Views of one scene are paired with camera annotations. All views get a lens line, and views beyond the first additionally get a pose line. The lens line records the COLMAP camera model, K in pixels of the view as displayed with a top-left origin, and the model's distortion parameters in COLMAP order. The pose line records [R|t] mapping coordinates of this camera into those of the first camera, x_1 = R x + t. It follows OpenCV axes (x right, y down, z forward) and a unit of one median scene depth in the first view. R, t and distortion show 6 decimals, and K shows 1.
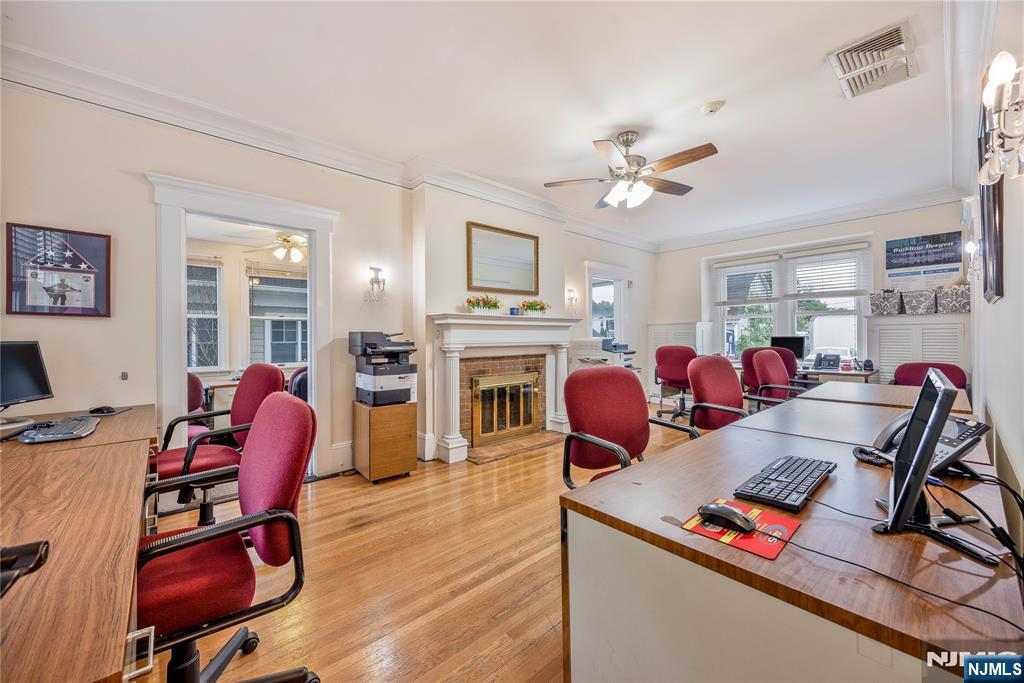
lens RADIAL K [[393.6, 0, 507.7], [0, 393.6, 336.7], [0, 0, 1]] dist [0.010188, 0.000222]
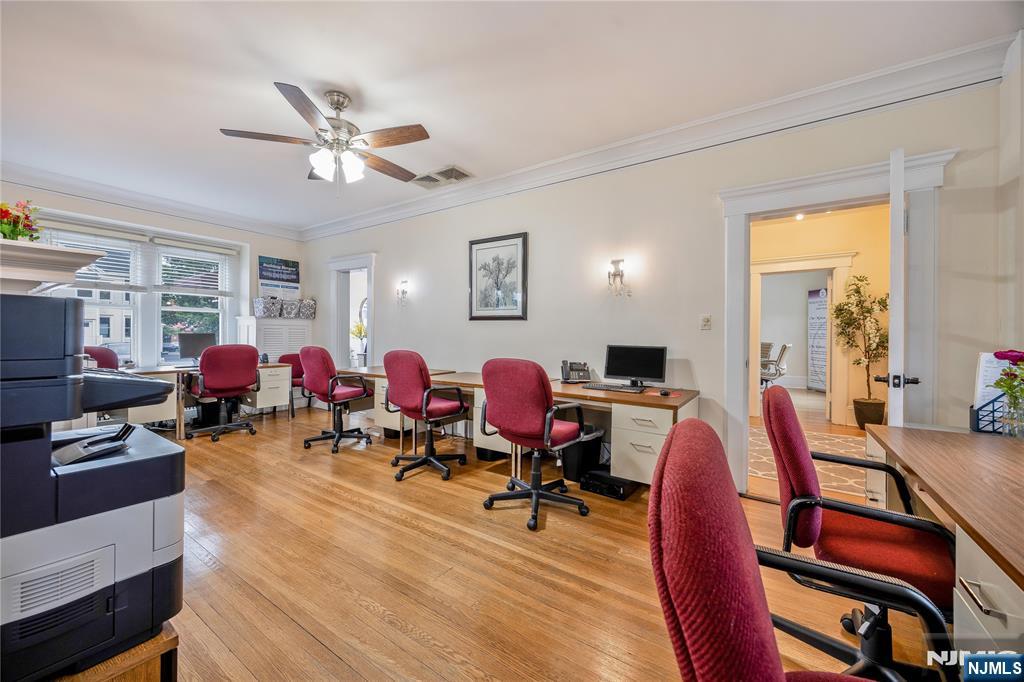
lens RADIAL K [[393.6, 0, 507.6], [0, 393.6, 336.8], [0, 0, 1]] dist [0.010188, 0.000222]
pose [[-0.245896, 0.000057, 0.969296, -0.429956], [-0.007026, 0.999974, -0.001841, 0.004380], [-0.969271, -0.007263, -0.245889, 0.598668]]
